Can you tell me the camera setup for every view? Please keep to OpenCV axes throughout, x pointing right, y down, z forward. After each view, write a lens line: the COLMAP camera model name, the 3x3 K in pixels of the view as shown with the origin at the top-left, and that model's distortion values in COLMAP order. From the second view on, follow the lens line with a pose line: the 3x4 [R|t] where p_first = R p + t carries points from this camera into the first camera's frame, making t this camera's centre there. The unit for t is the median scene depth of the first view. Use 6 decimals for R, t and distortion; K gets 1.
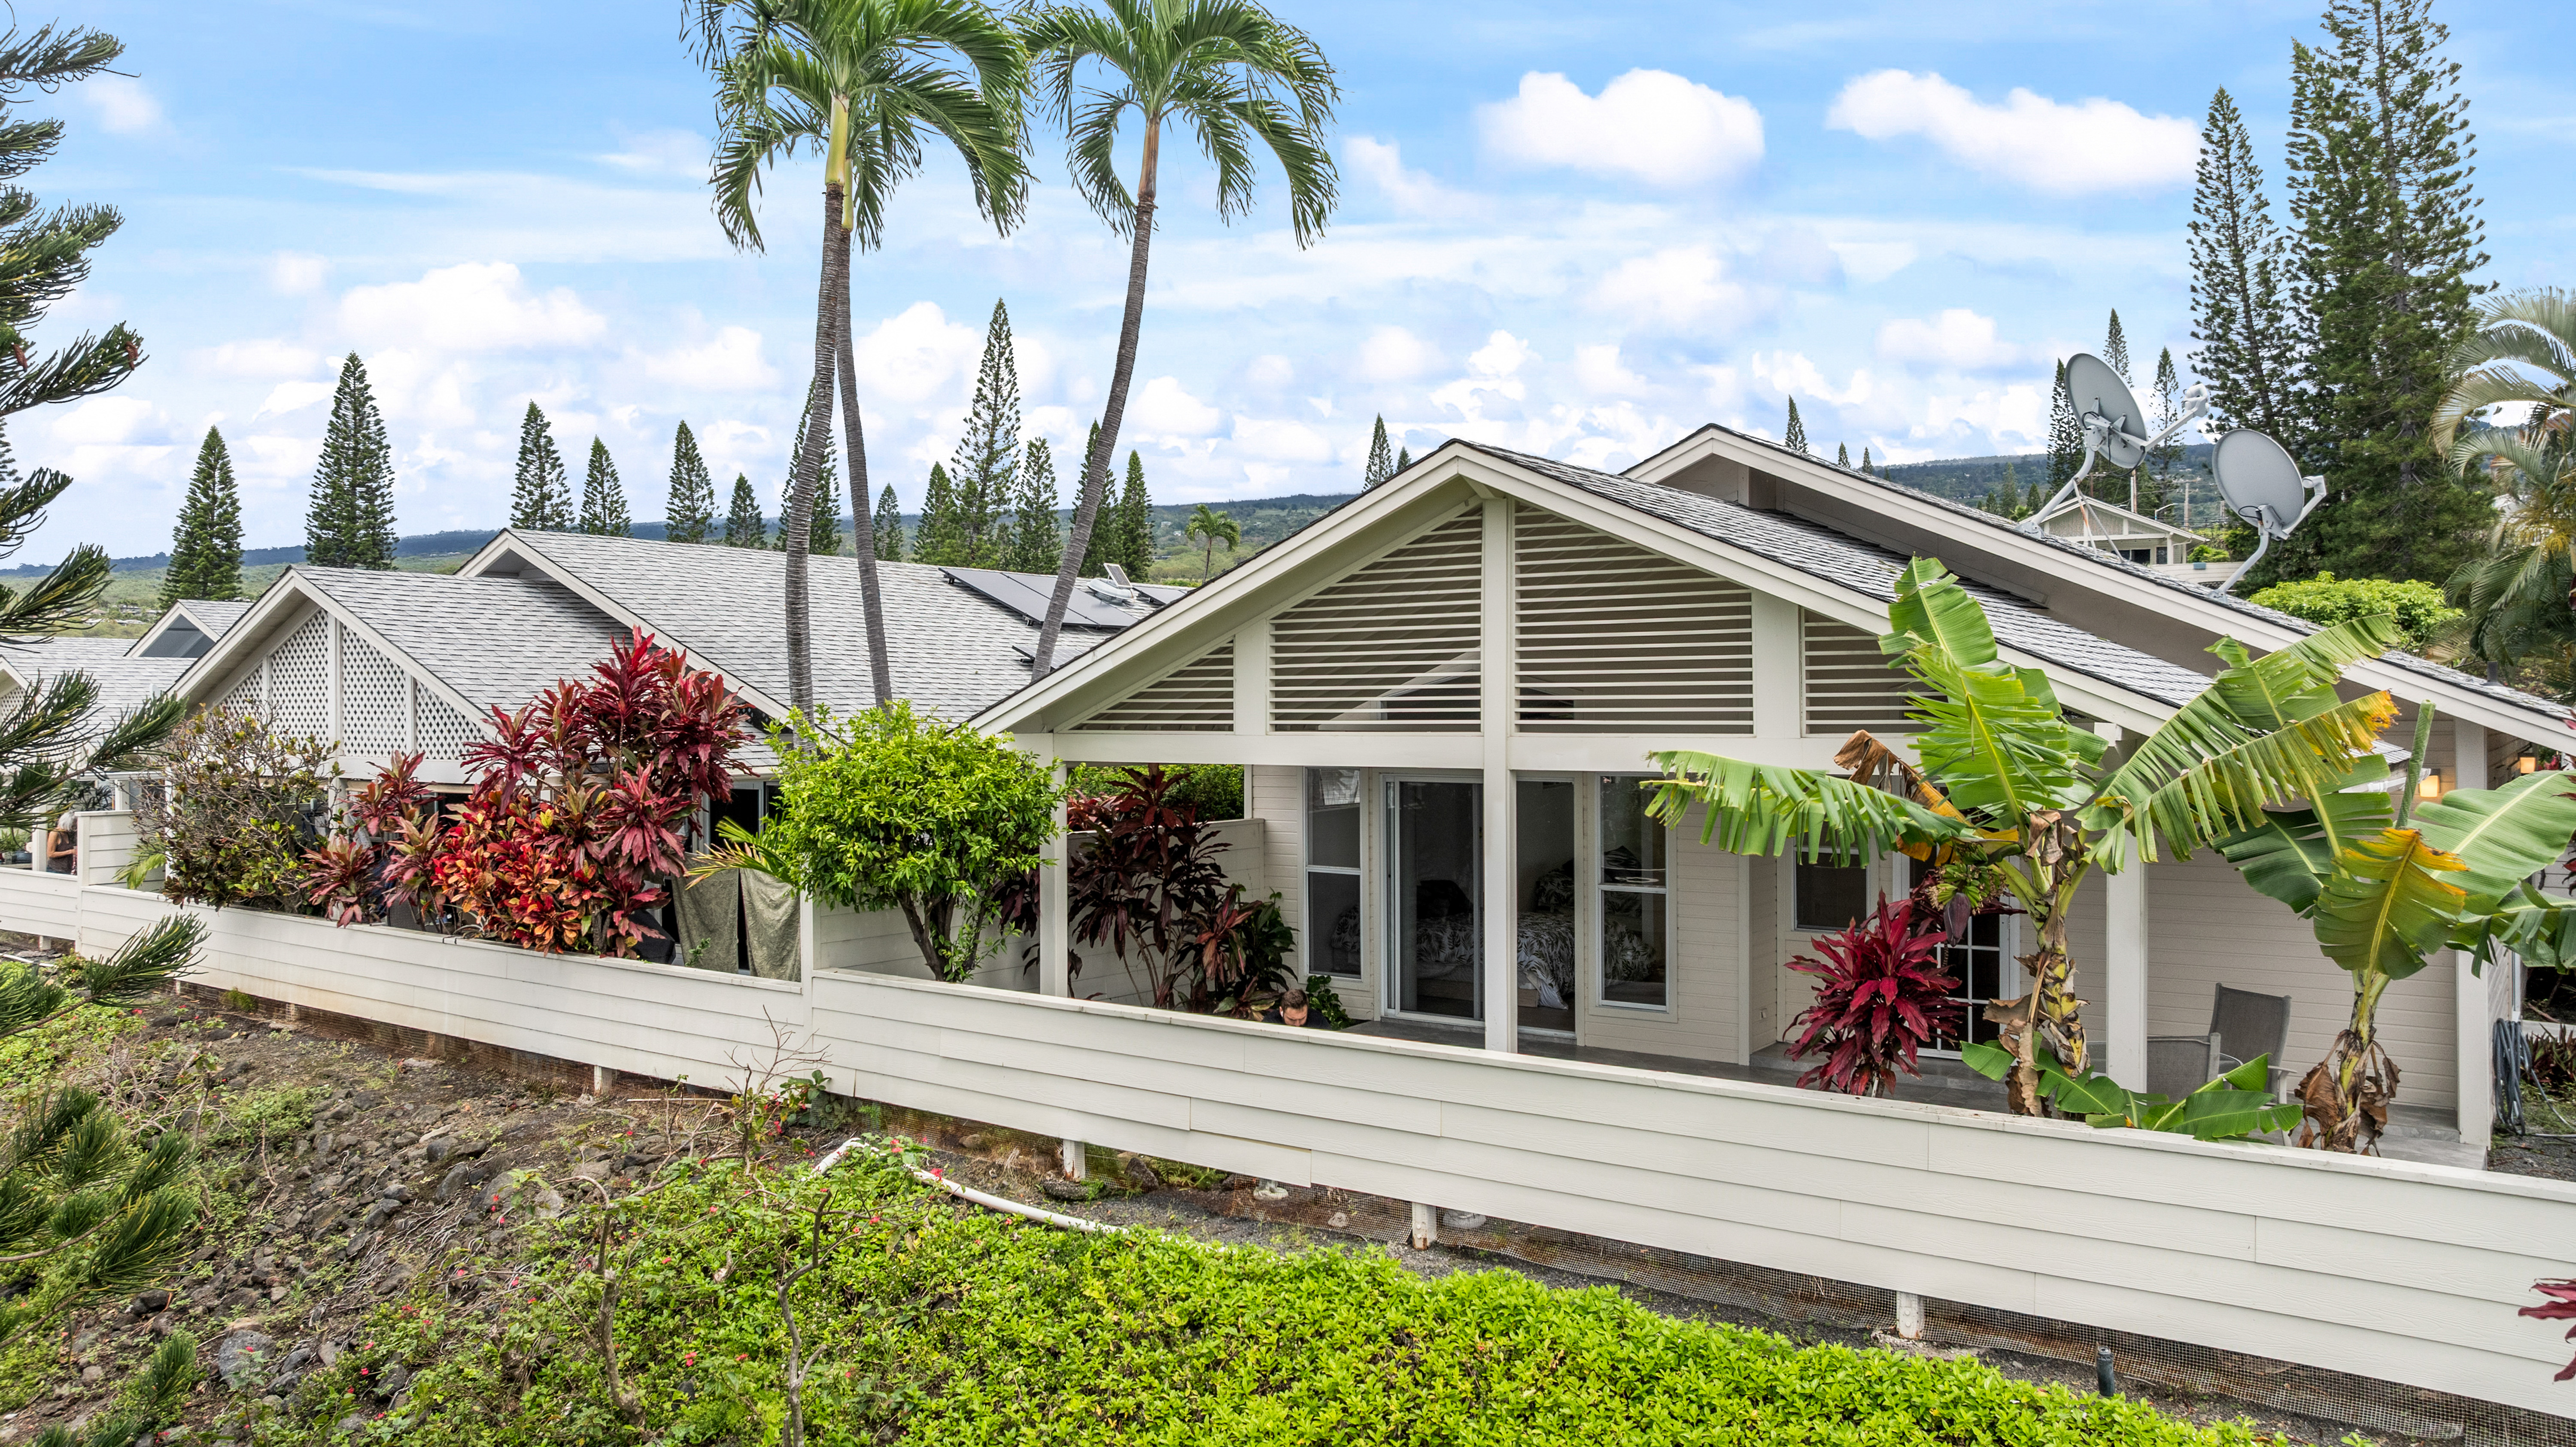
lens RADIAL K [[1865.1, 0, 1288.0], [0, 1865.1, 723.5], [0, 0, 1]] dist [-0.120835, 0.235517]
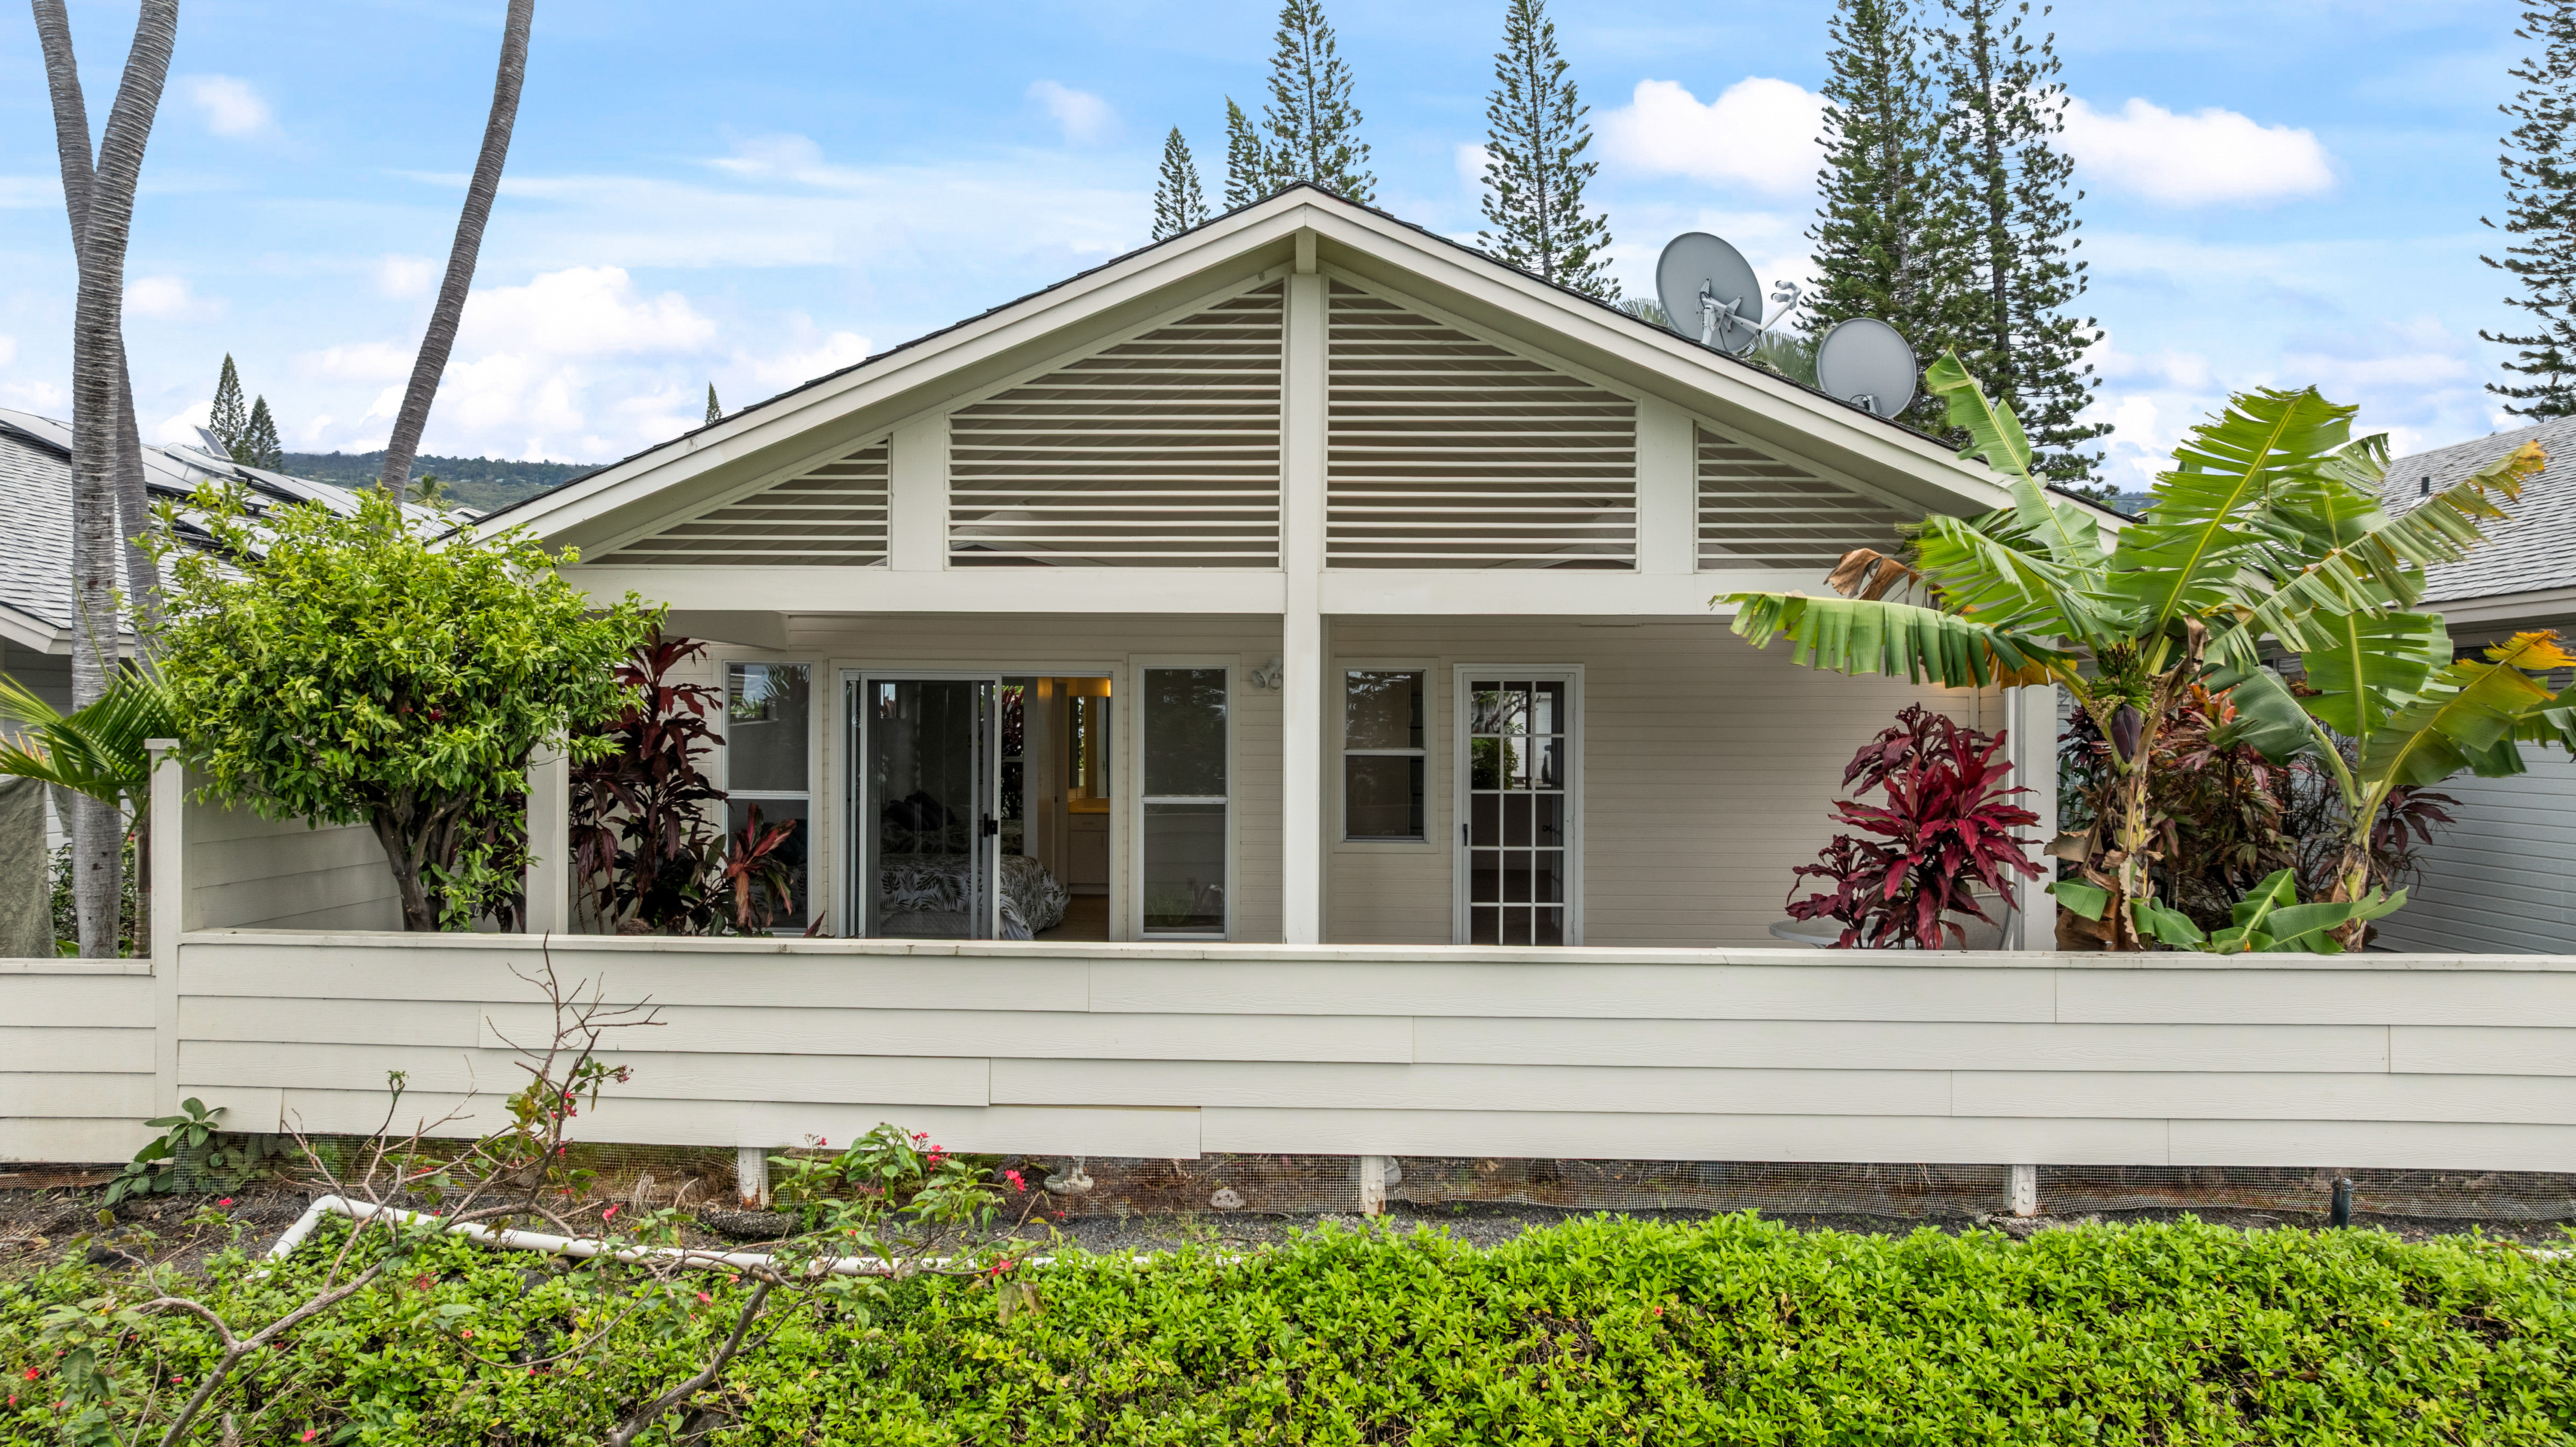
lens RADIAL K [[1870.8, 0, 1288.0], [0, 1870.8, 723.5], [0, 0, 1]] dist [-0.037300, -0.001133]
pose [[0.821285, 0.008500, 0.570455, -0.319143], [-0.004754, 0.999956, -0.008056, 0.071837], [-0.570499, 0.003904, 0.821289, 0.317522]]
